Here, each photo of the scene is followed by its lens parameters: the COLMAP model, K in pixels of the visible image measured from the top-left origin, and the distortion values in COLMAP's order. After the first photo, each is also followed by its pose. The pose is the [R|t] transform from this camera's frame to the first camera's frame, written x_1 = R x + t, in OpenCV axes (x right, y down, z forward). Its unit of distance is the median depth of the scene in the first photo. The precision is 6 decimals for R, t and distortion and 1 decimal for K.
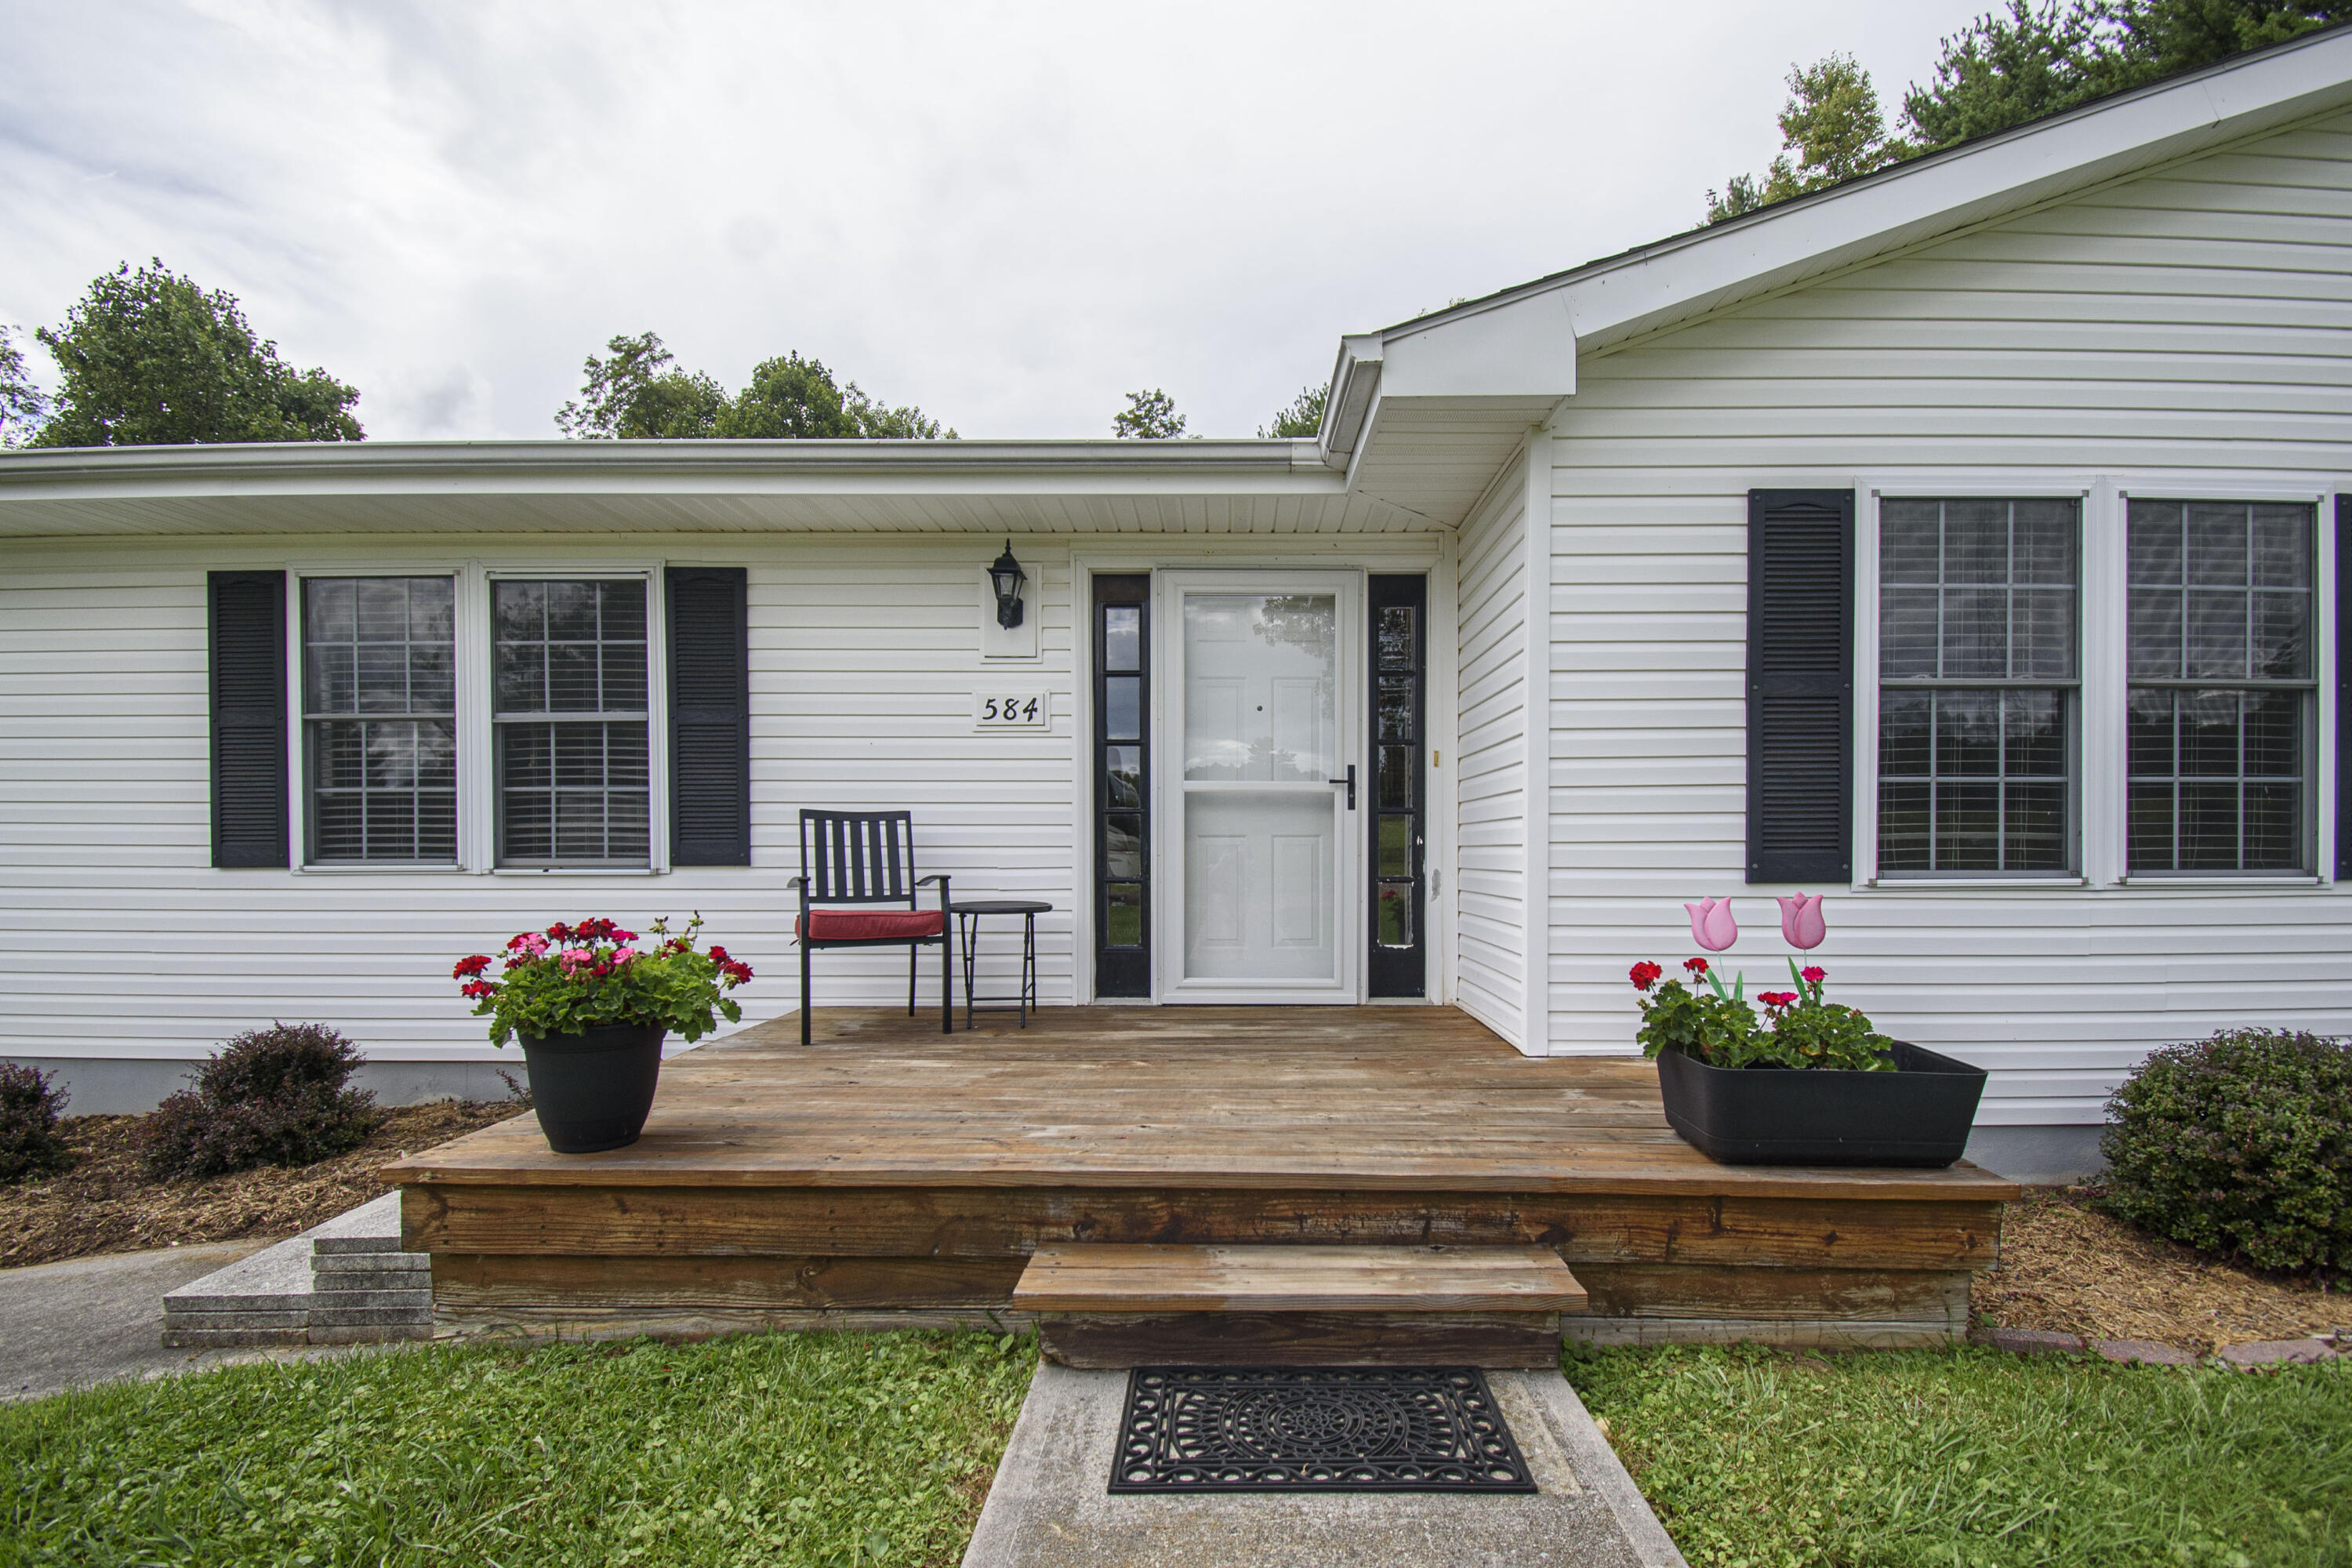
lens RADIAL K [[1068.1, 0, 1234.4], [0, 1068.1, 867.4], [0, 0, 1]] dist [0.017914, -0.021609]
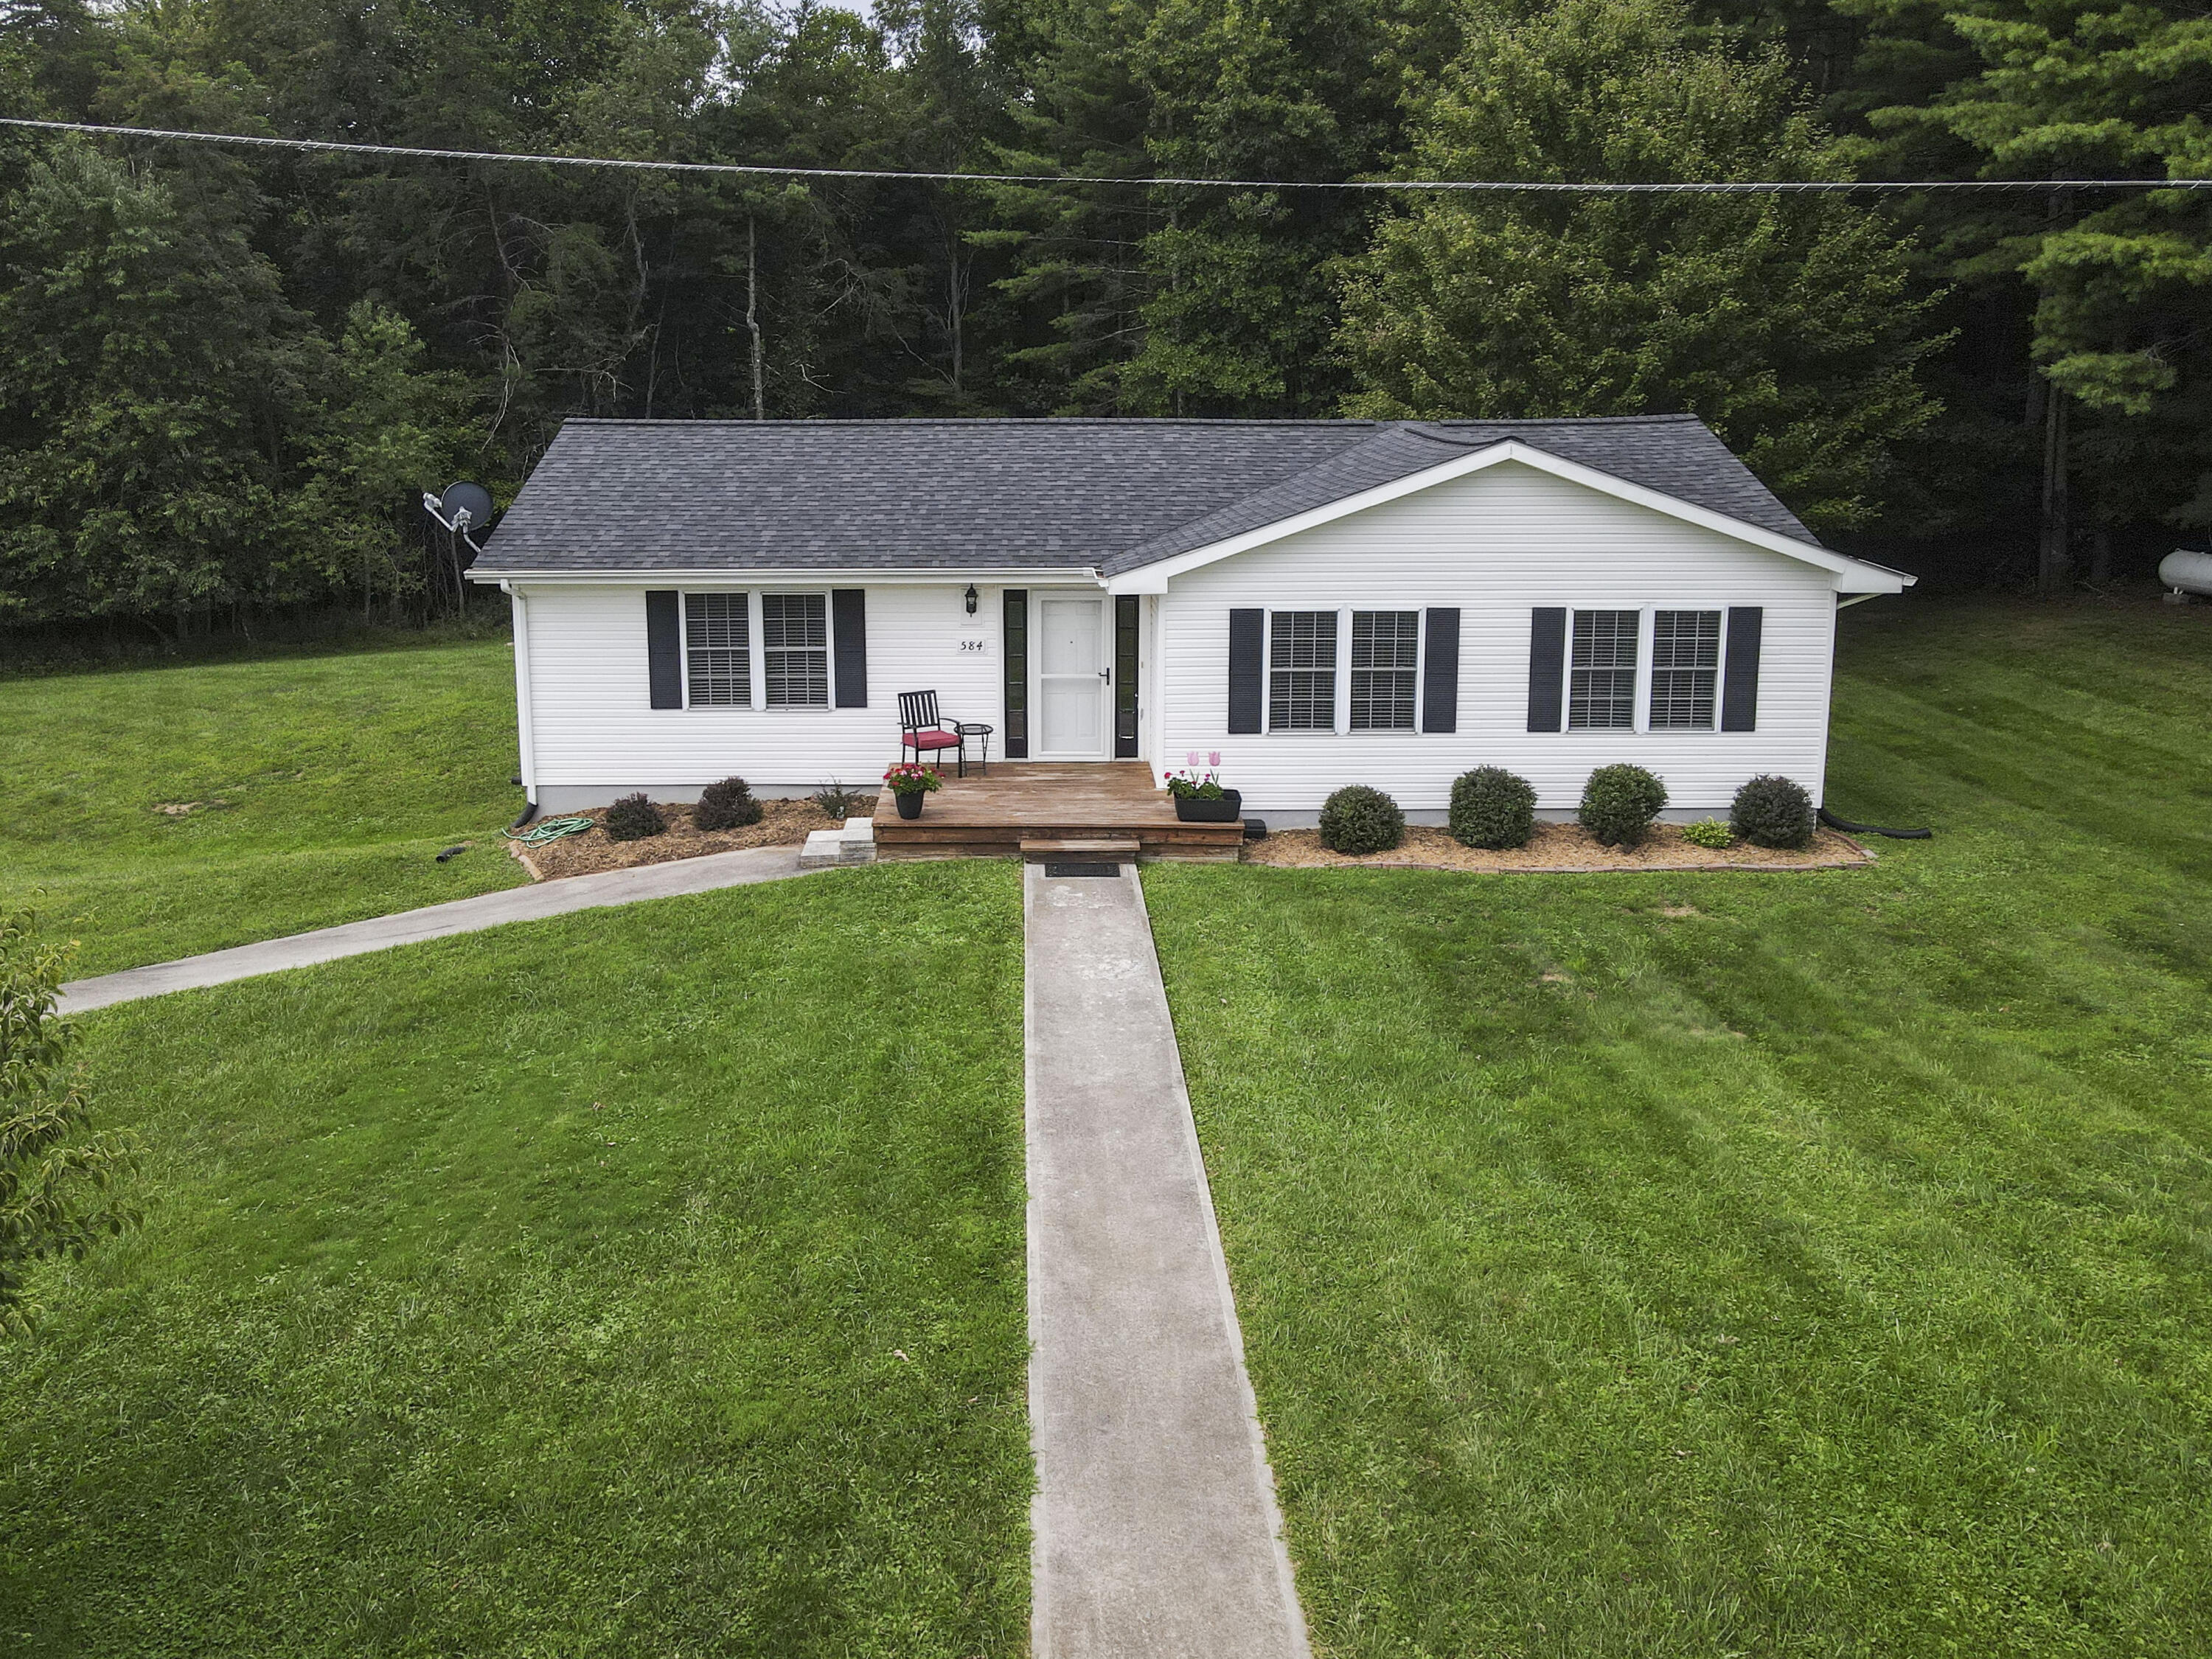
lens RADIAL K [[1705.7, 0, 1051.7], [0, 1705.7, 626.6], [0, 0, 1]] dist [0.001269, 0.002281]
pose [[0.999940, -0.003849, 0.010252, -0.063247], [0.002240, 0.988292, 0.152558, -0.799030], [-0.010719, -0.152526, 0.988241, -2.928184]]
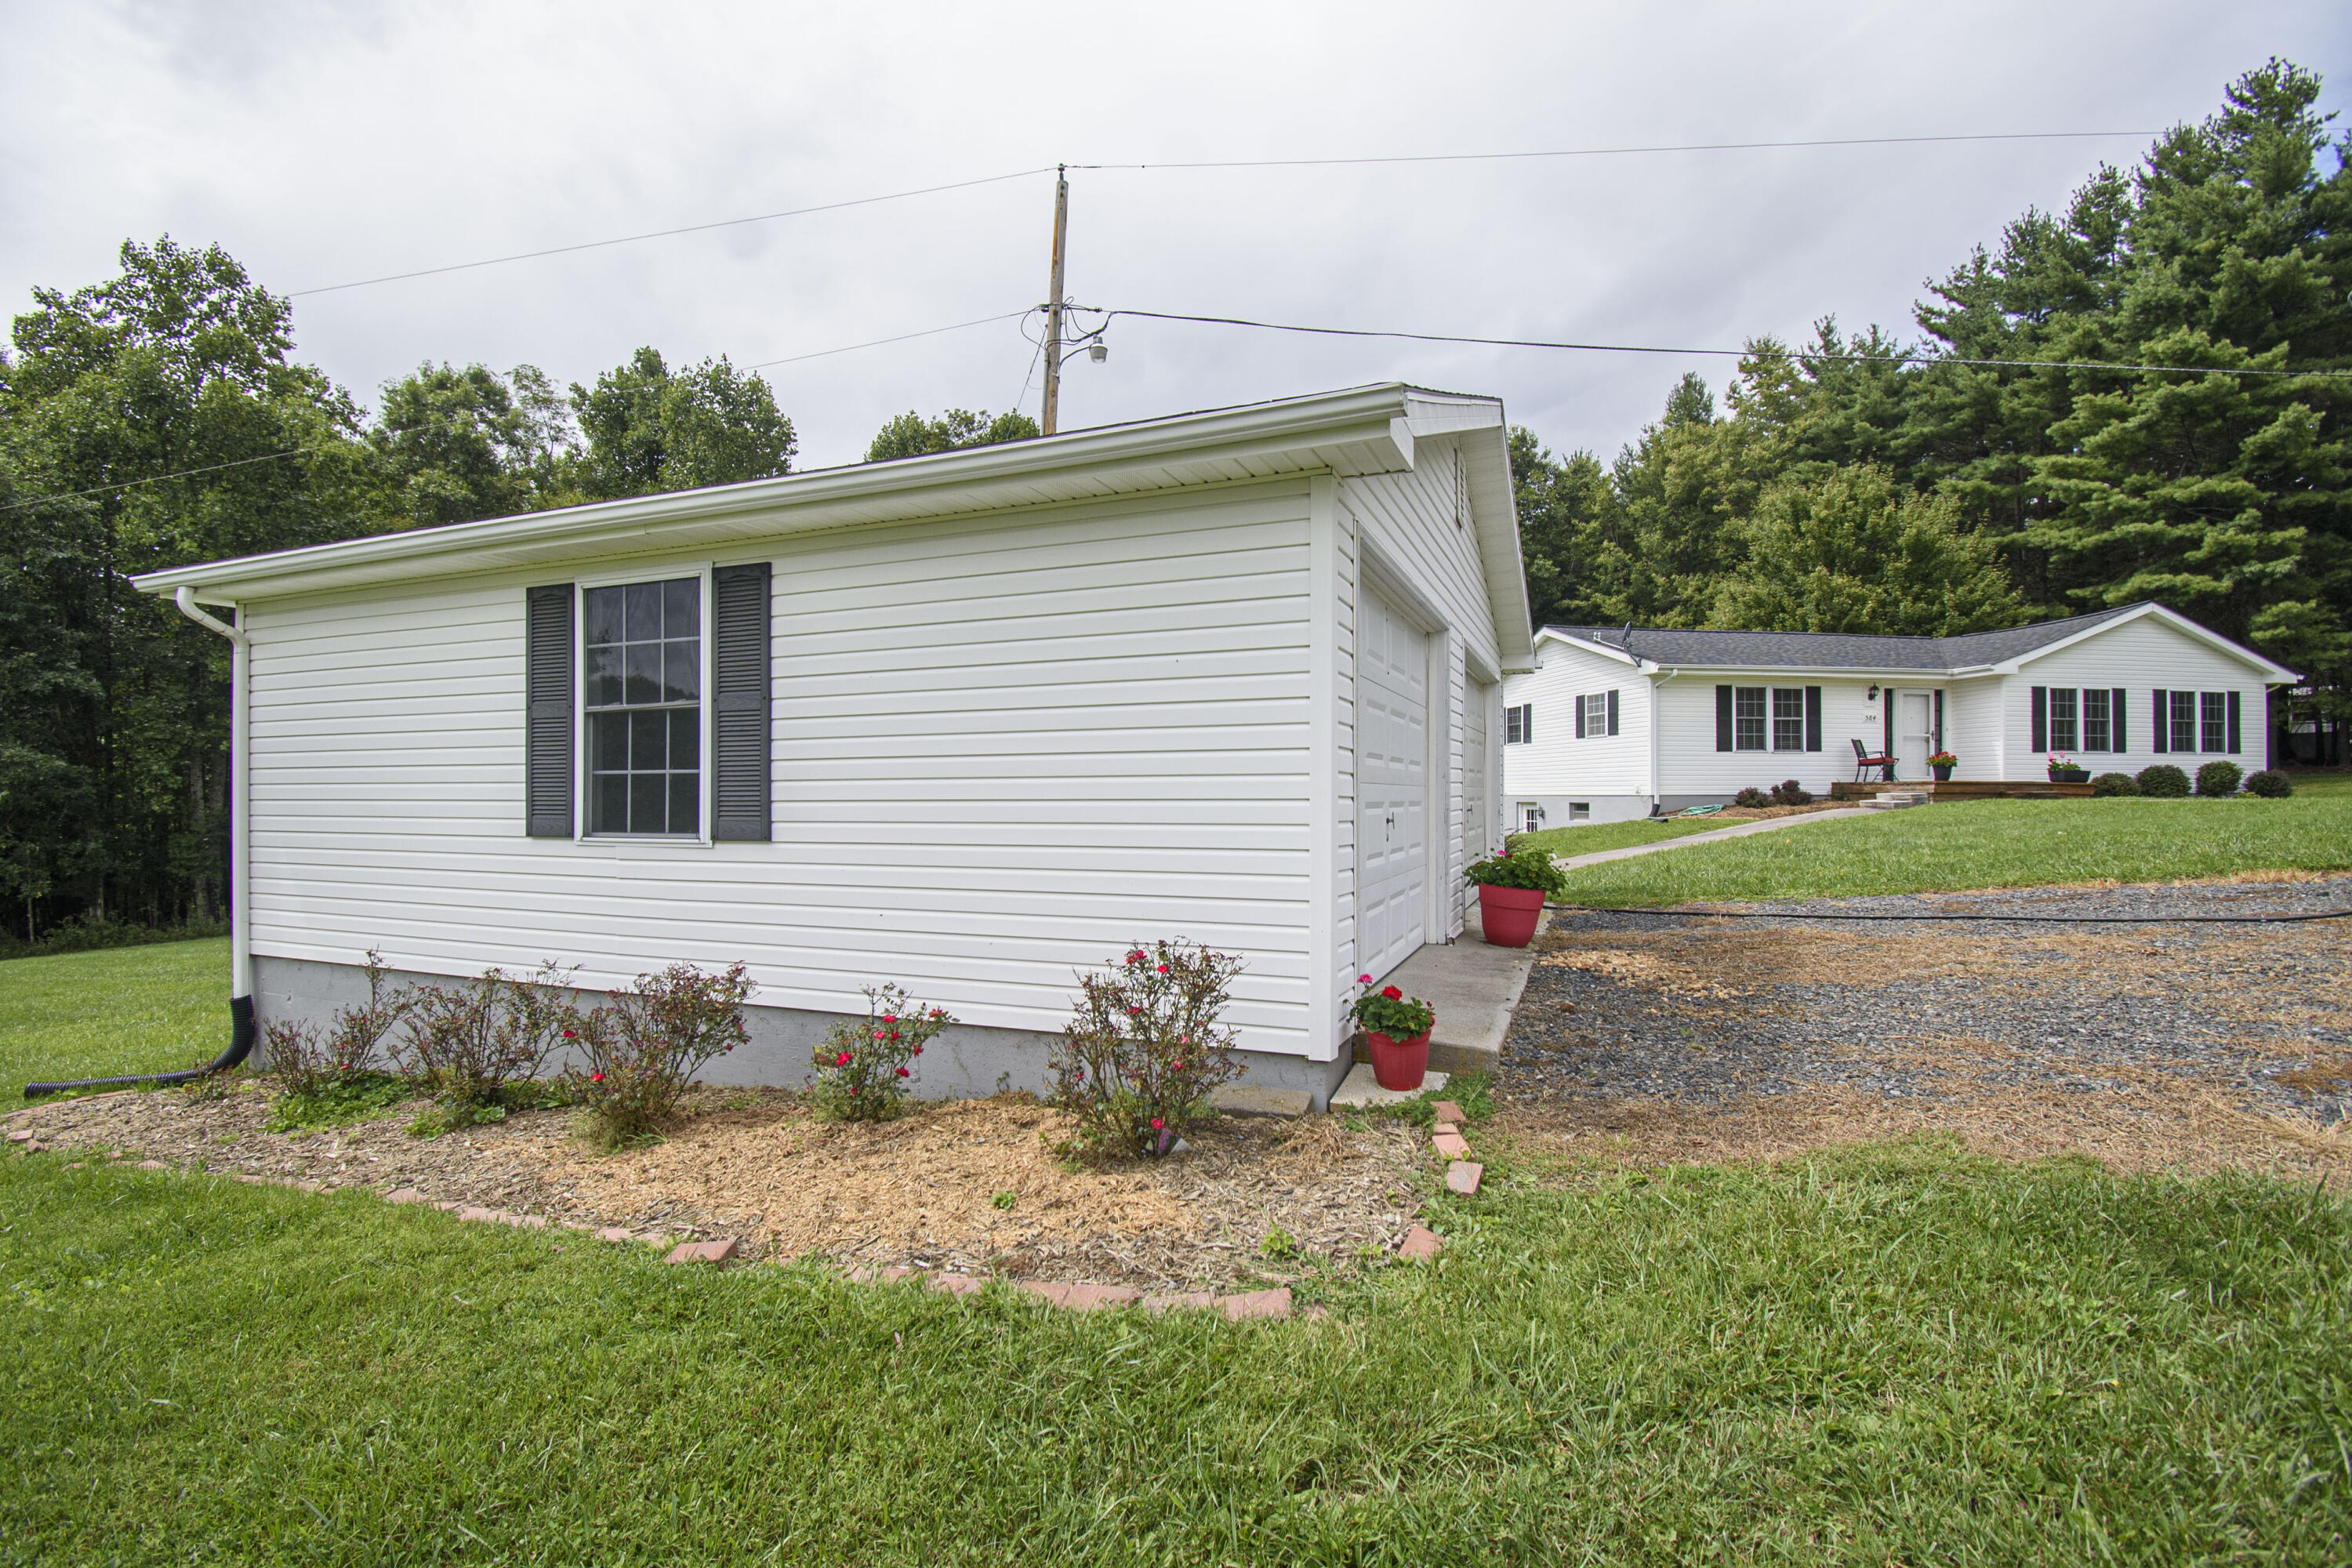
lens RADIAL K [[1040.0, 0, 1178.1], [0, 1040.0, 797.1], [0, 0, 1]] dist [0.020312, -0.026309]
pose [[0.982009, -0.003626, 0.188800, -4.030890], [0.005598, 0.999935, -0.009912, 0.224958], [-0.188752, 0.010790, 0.981965, -2.892231]]
